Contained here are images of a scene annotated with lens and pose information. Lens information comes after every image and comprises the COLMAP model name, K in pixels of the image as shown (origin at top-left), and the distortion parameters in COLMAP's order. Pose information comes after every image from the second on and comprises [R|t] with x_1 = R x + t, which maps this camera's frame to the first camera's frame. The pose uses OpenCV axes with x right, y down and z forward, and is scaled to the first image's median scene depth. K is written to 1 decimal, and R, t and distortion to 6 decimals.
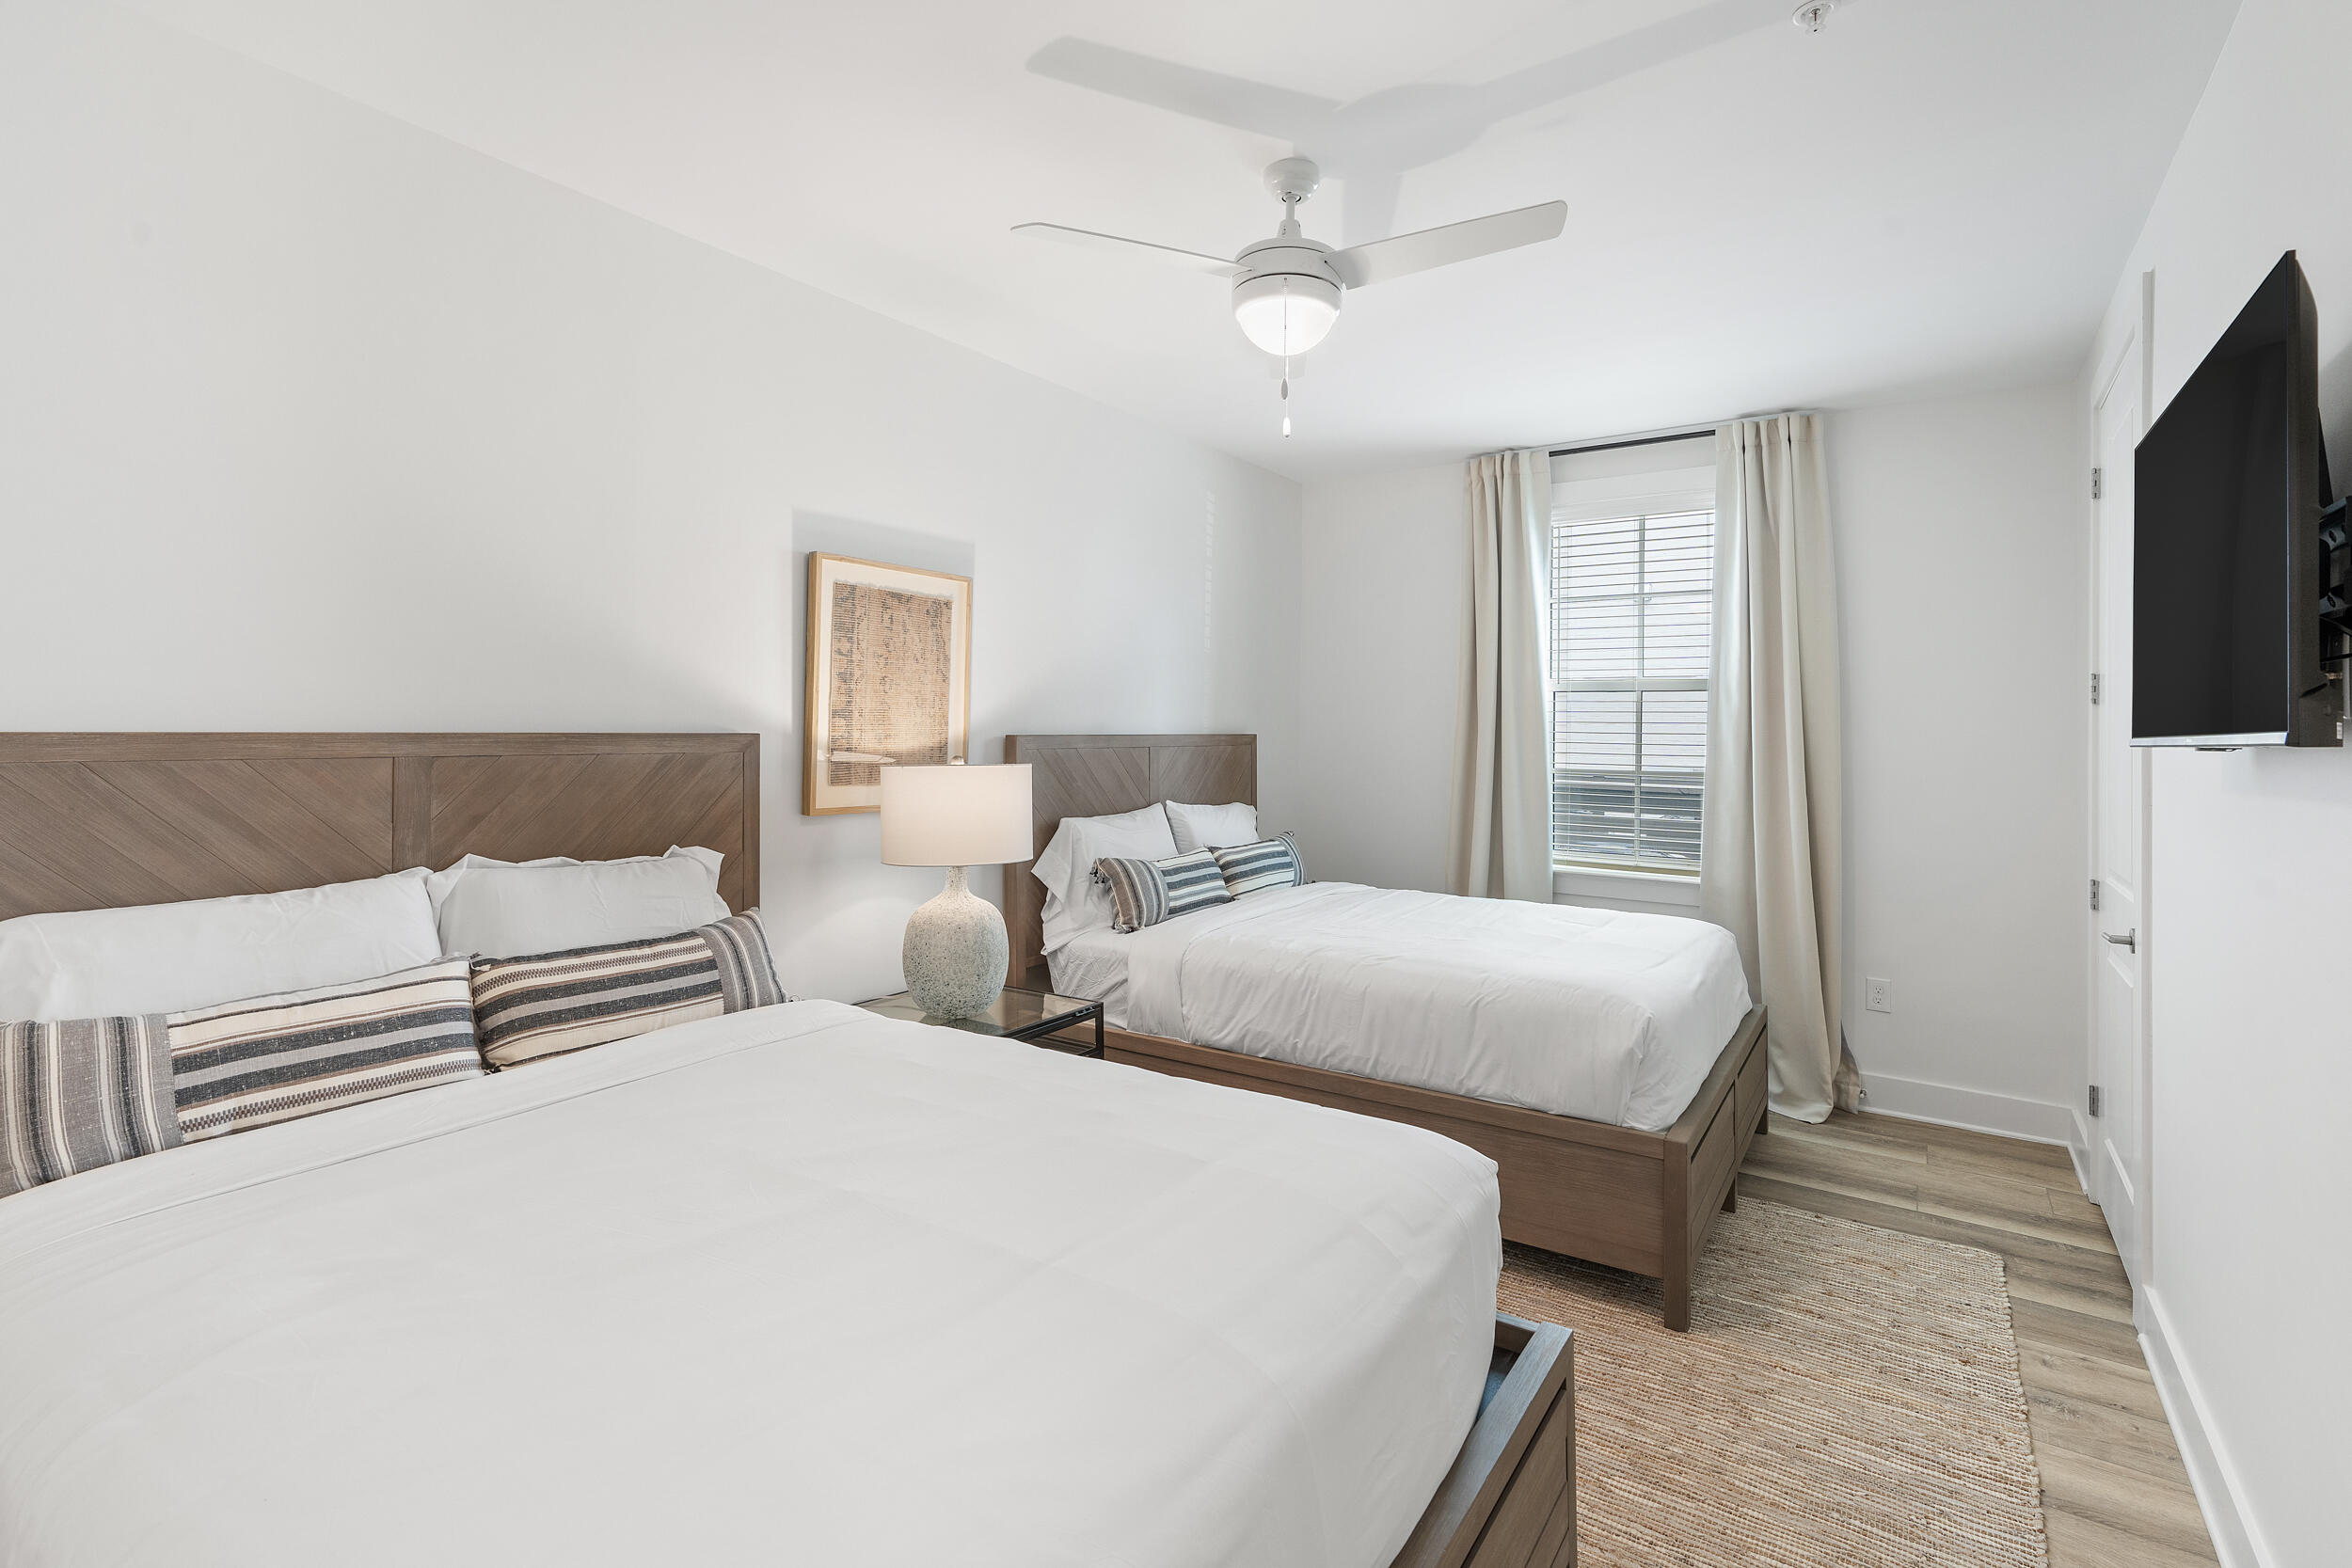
lens RADIAL K [[1075.1, 0, 1196.7], [0, 1075.1, 728.0], [0, 0, 1]] dist [-0.007006, 0.005336]
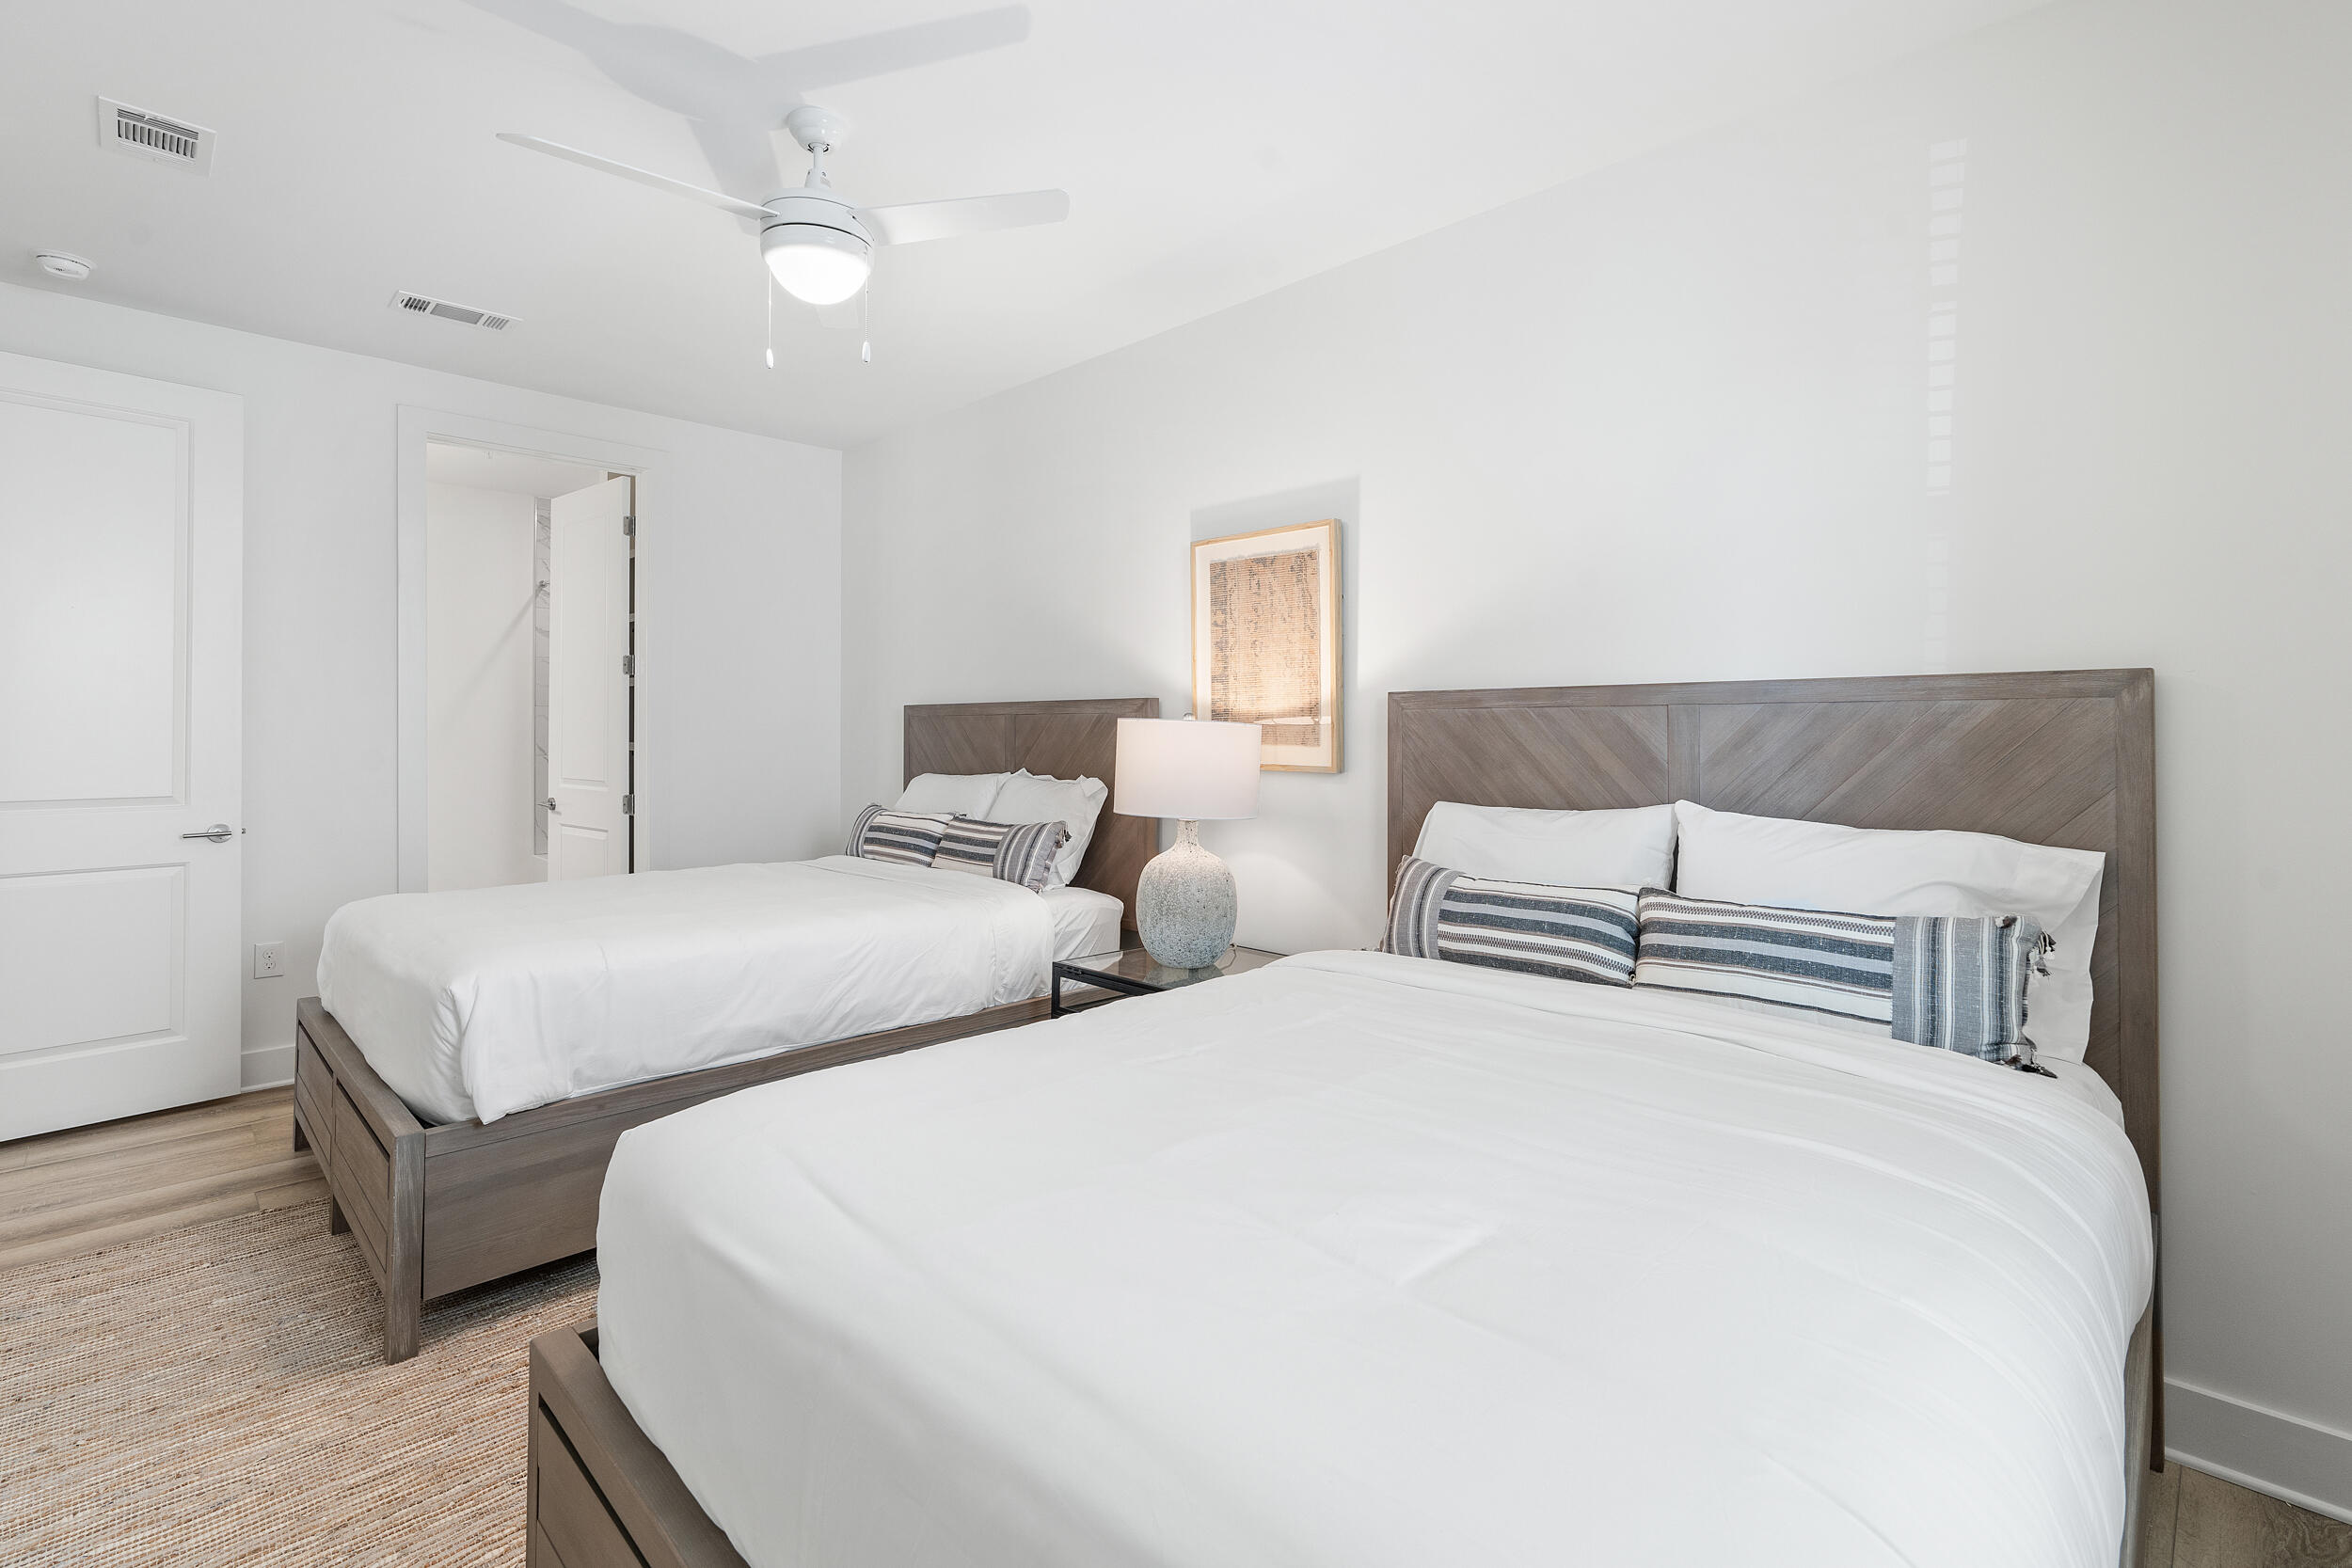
lens RADIAL K [[1075.1, 0, 1166.5], [0, 1075.1, 733.2], [0, 0, 1]] dist [-0.007006, 0.005336]
pose [[-0.186559, -0.005278, -0.982430, 0.741554], [-0.002244, 0.999985, -0.004946, 0.046706], [0.982441, 0.001281, -0.186568, 1.098851]]
